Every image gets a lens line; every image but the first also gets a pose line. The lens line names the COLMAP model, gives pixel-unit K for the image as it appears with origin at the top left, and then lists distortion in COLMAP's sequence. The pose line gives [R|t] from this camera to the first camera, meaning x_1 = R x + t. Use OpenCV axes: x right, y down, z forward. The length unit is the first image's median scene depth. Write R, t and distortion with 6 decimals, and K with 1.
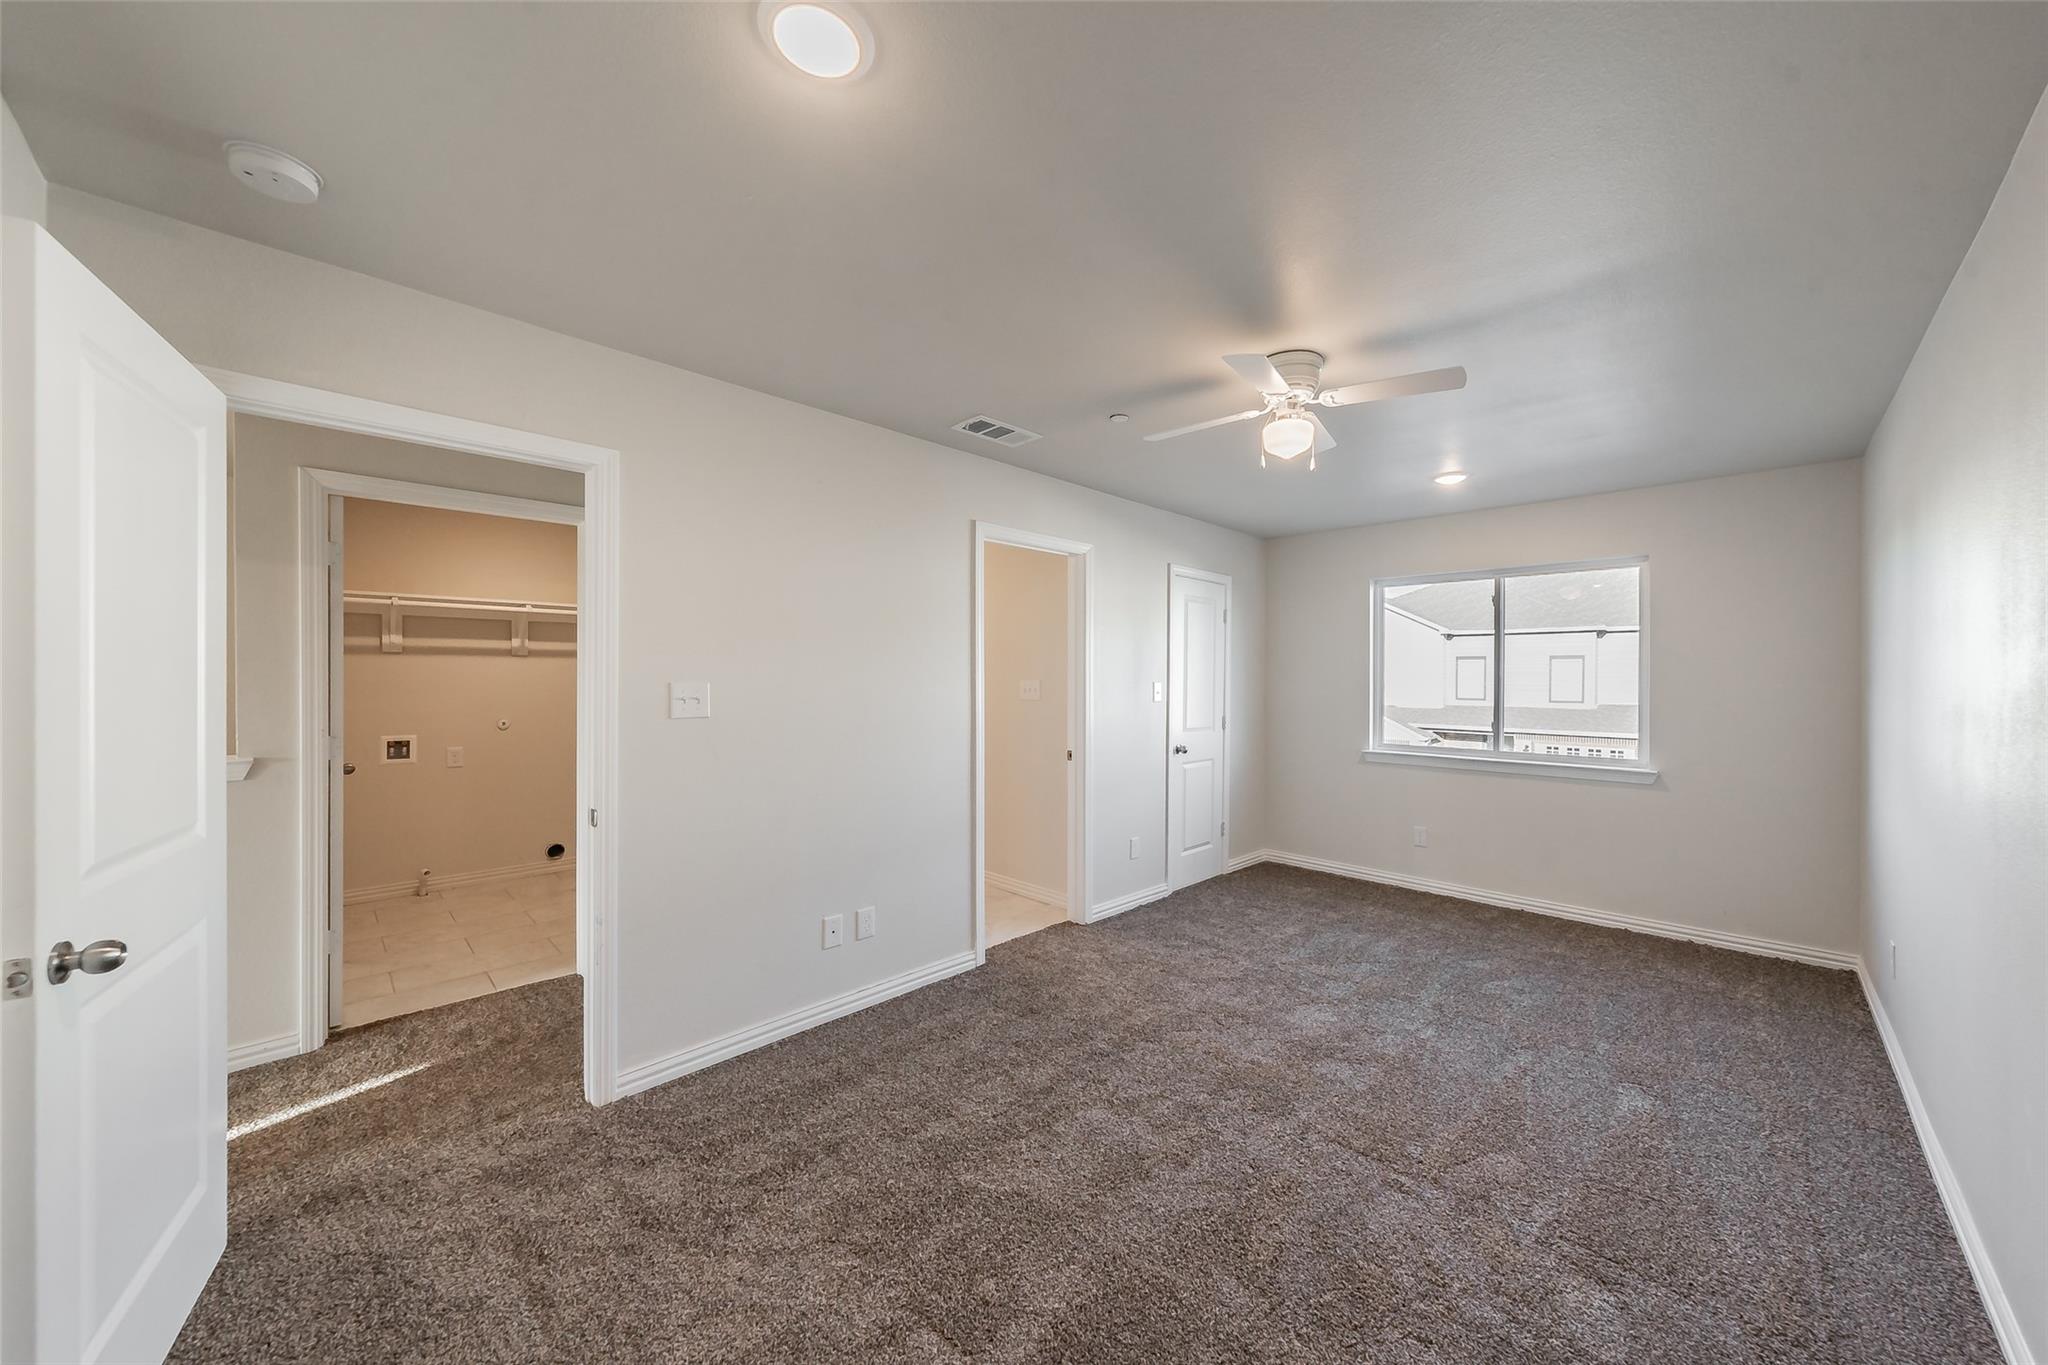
lens RADIAL K [[727.9, 0, 1039.9], [0, 727.9, 671.3], [0, 0, 1]] dist [0.000621, 0.000034]
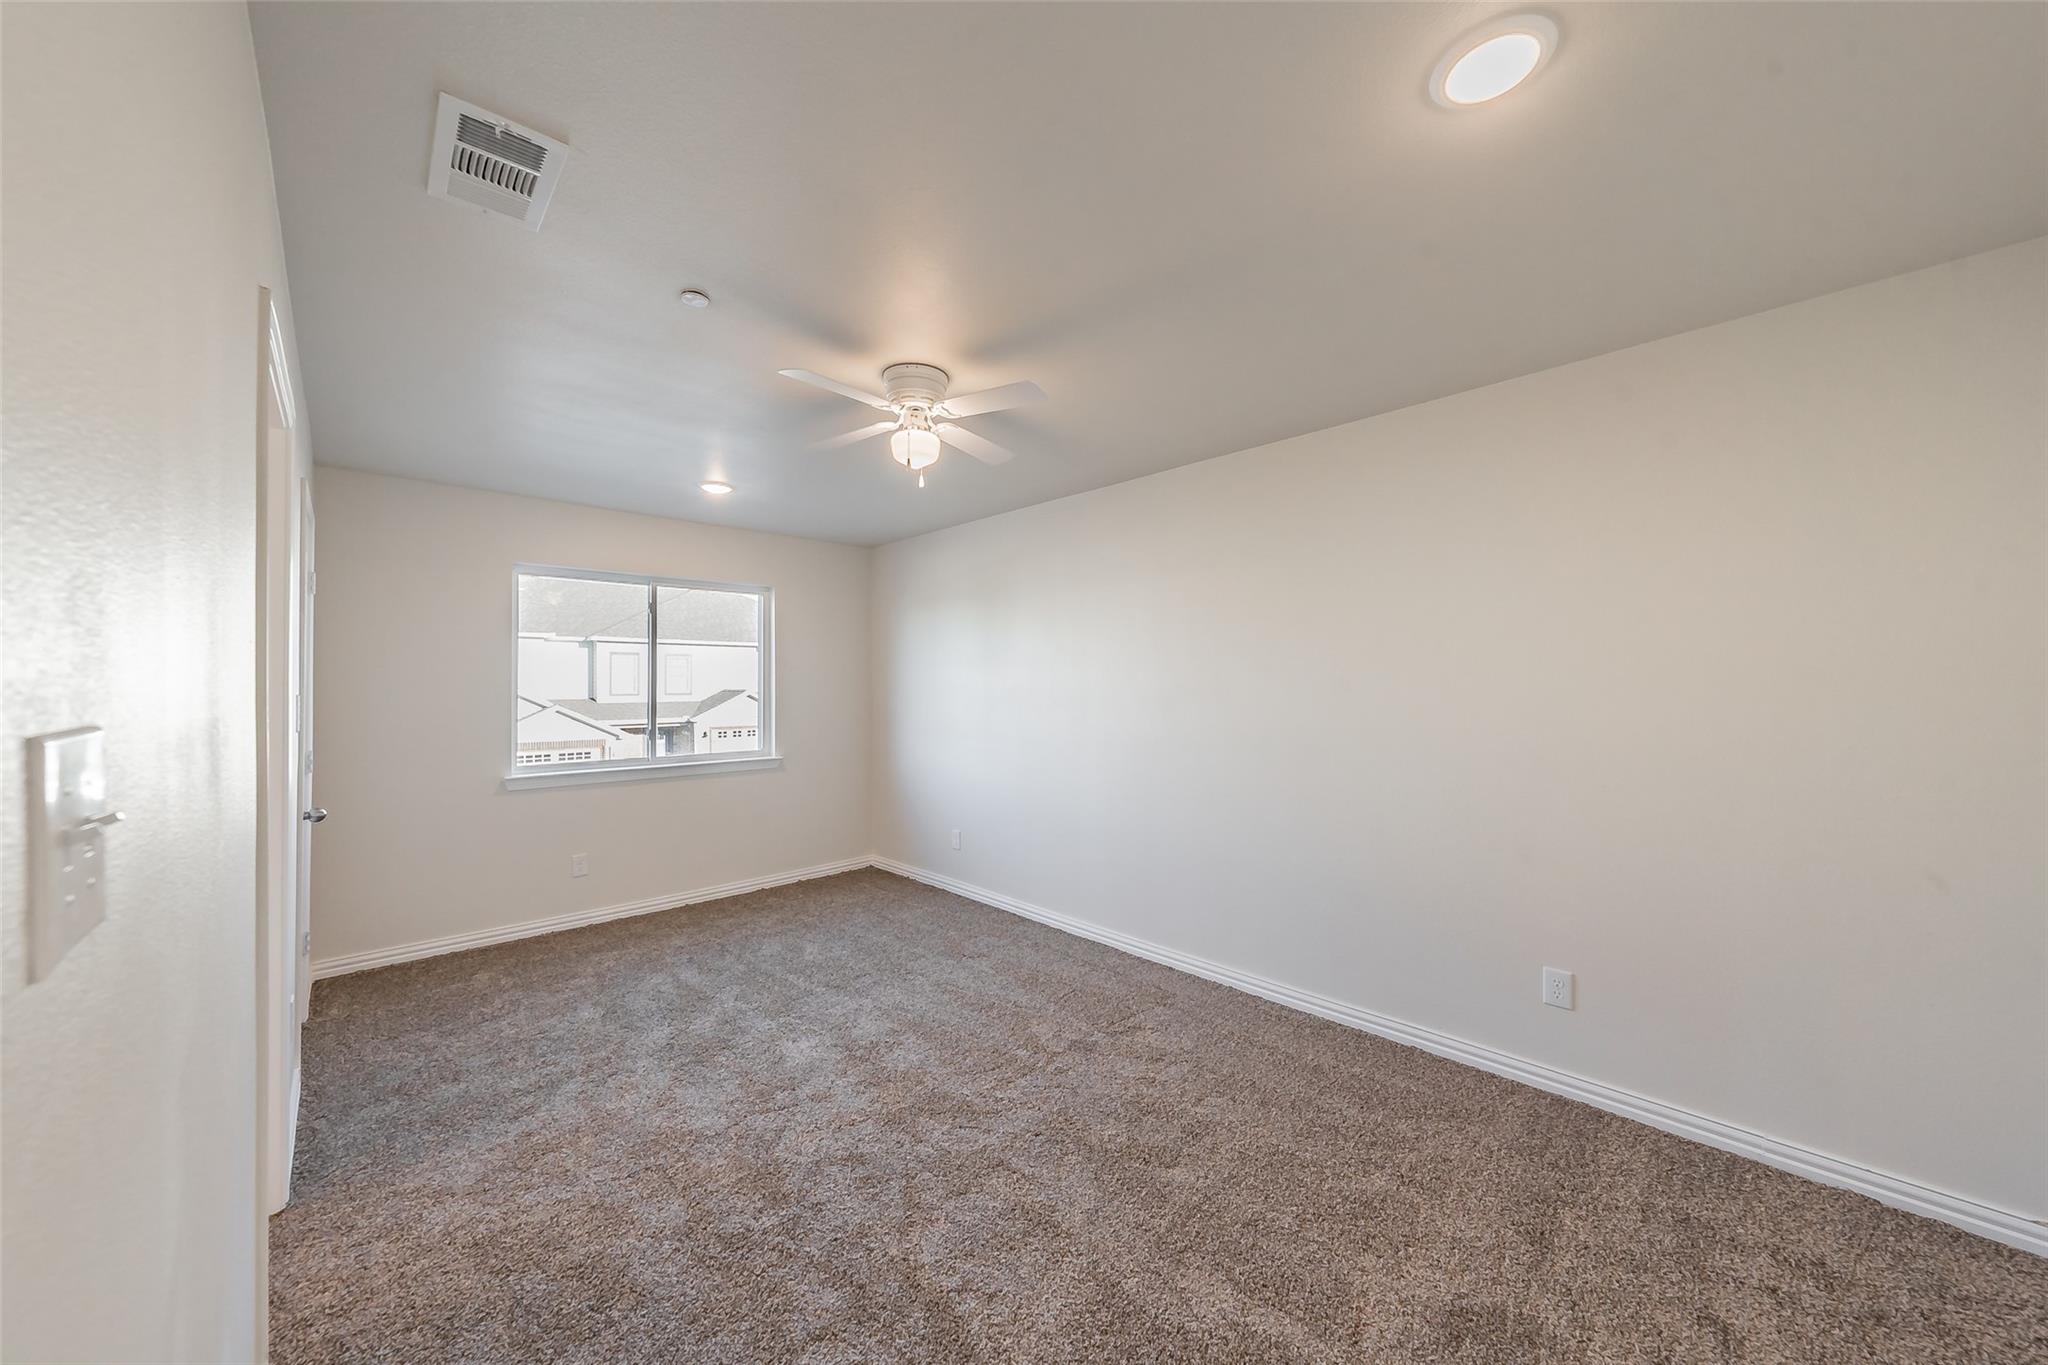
lens RADIAL K [[727.9, 0, 1039.9], [0, 727.9, 671.3], [0, 0, 1]] dist [0.000621, 0.000034]
pose [[0.016852, 0.012379, 0.999781, -0.428704], [-0.006044, 0.999906, -0.012278, -0.000181], [-0.999840, -0.005835, 0.016925, 0.521968]]
